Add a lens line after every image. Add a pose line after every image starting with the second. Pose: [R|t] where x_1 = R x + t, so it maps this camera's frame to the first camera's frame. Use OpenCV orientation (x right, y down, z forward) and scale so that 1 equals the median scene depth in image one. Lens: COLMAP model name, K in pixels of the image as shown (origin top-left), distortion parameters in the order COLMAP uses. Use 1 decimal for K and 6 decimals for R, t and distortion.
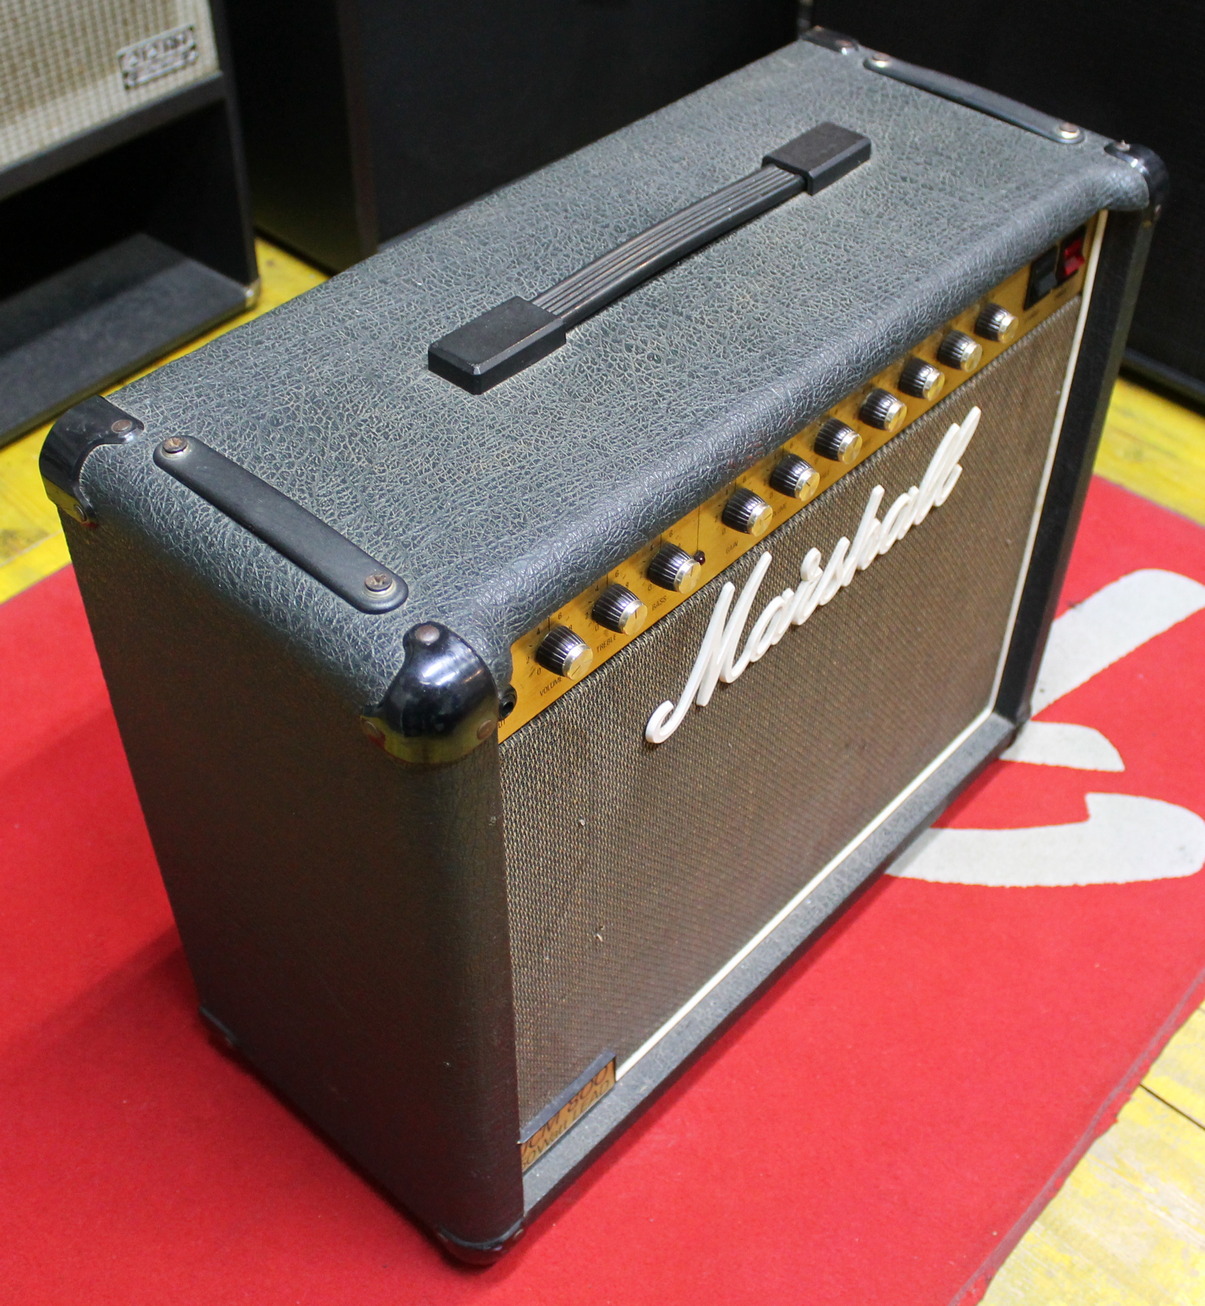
lens RADIAL K [[1709.7, 0, 602.5], [0, 1709.7, 653.0], [0, 0, 1]] dist [-0.028247, -0.003530]
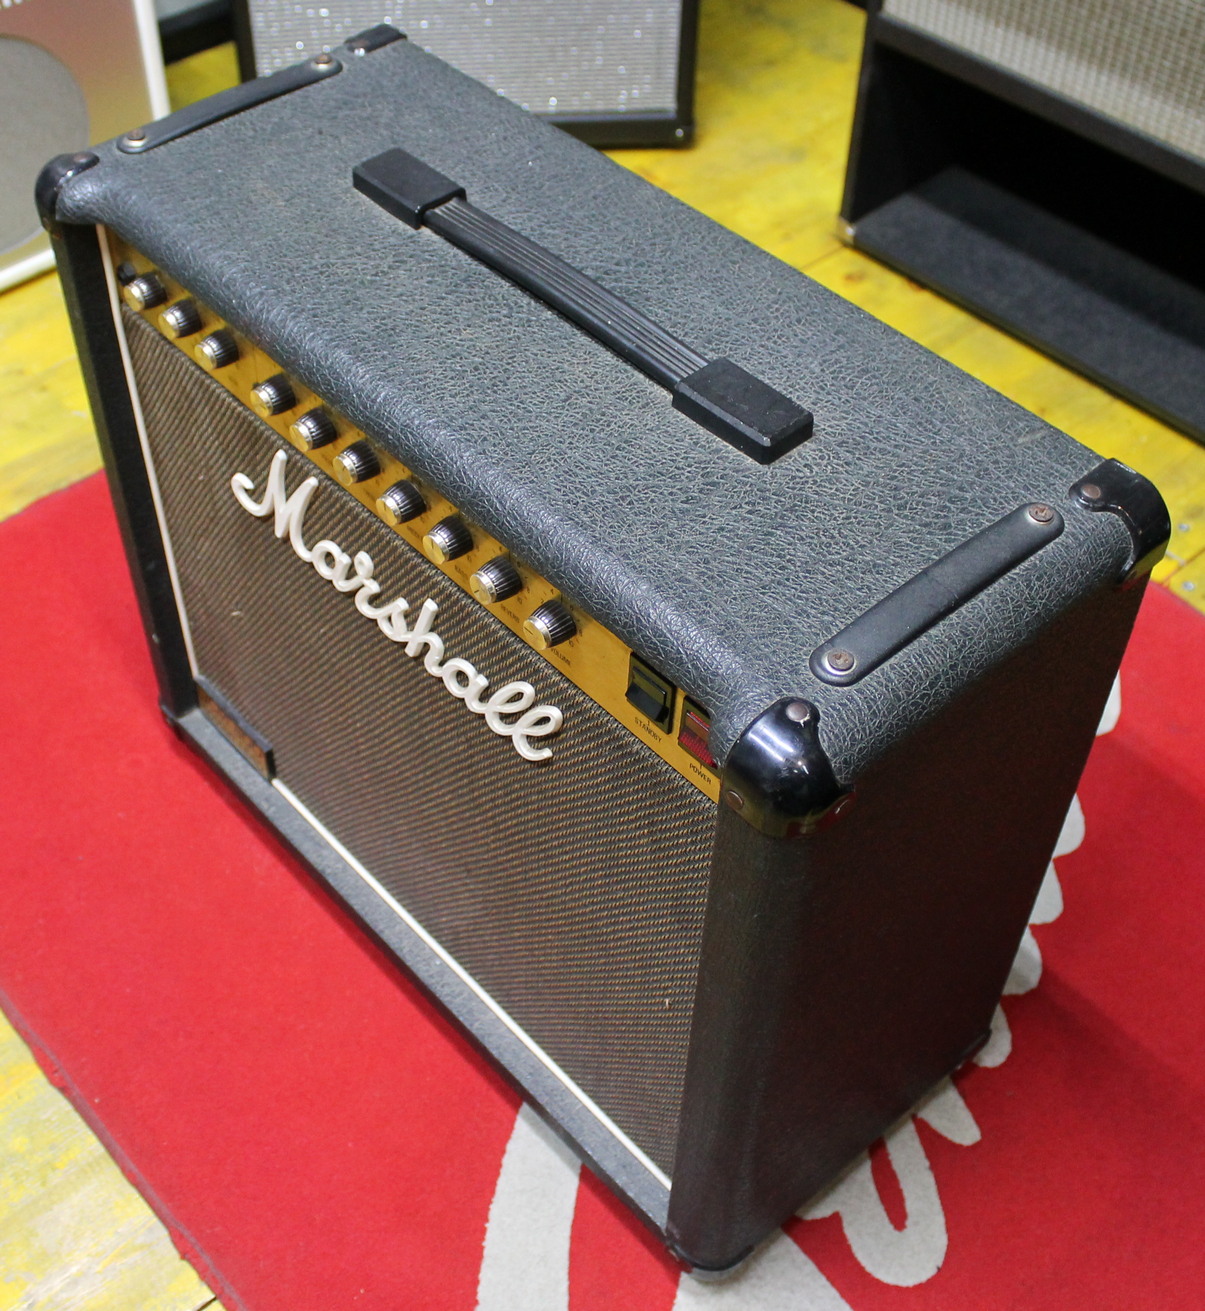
lens RADIAL K [[1716.2, 0, 602.5], [0, 1716.2, 655.5], [0, 0, 1]] dist [-0.028247, -0.003530]
pose [[-0.117513, 0.694785, -0.709552, 0.821678], [-0.699382, 0.449353, 0.555830, -0.657364], [0.705021, 0.561565, 0.433115, 0.641286]]
